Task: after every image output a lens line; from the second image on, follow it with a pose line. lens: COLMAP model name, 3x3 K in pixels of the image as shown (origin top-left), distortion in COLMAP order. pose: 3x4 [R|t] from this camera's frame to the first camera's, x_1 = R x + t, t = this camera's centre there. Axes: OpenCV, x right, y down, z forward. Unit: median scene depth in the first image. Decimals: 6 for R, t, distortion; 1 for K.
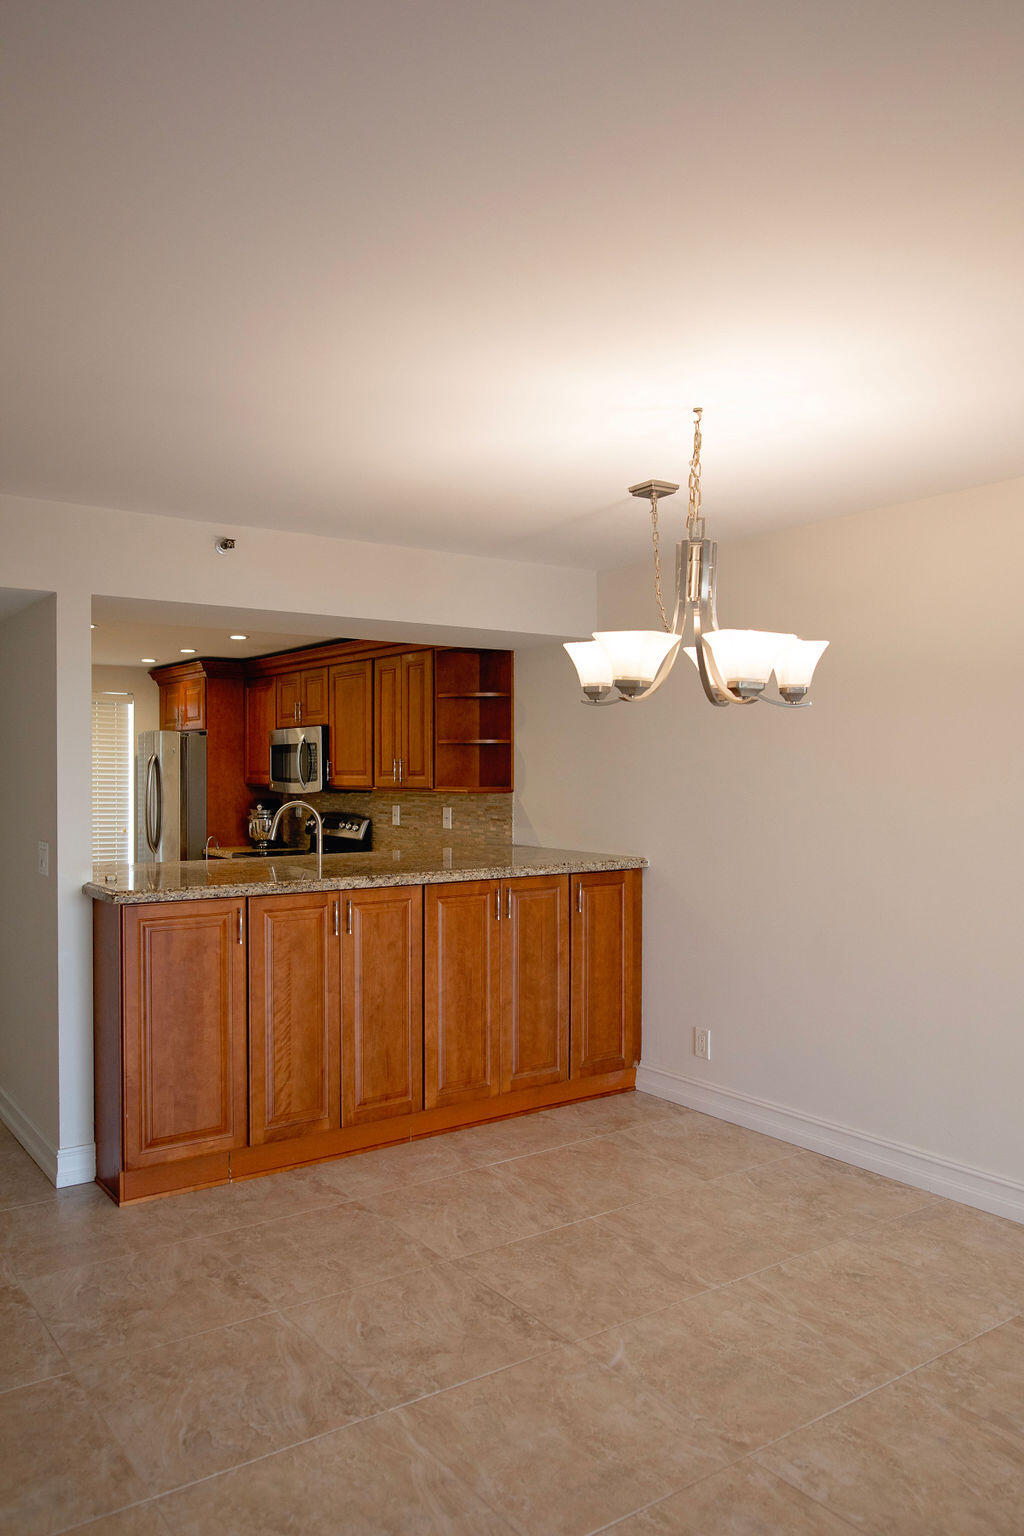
lens RADIAL K [[1042.2, 0, 352.4], [0, 1042.2, 765.0], [0, 0, 1]] dist [-0.002166, 0.000051]
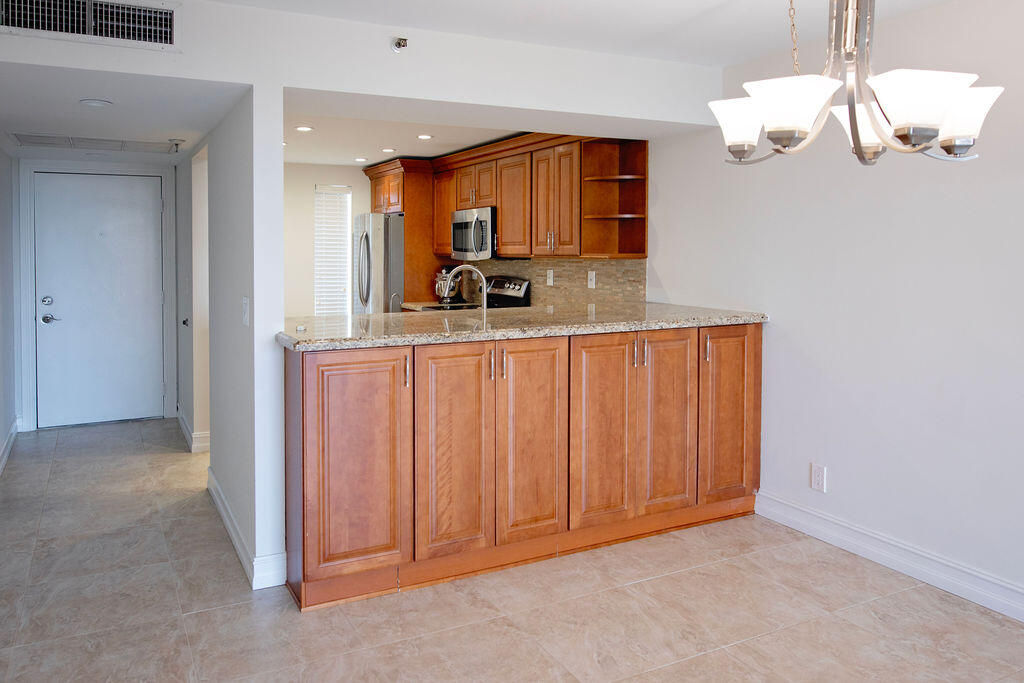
lens RADIAL K [[751.2, 0, 443.4], [0, 751.2, 274.7], [0, 0, 1]] dist [-0.003227, -0.001921]
pose [[0.994515, 0.001989, -0.104579, 0.016362], [0.002349, 0.999142, 0.041338, 0.012584], [0.104571, -0.041357, 0.993657, 0.165607]]
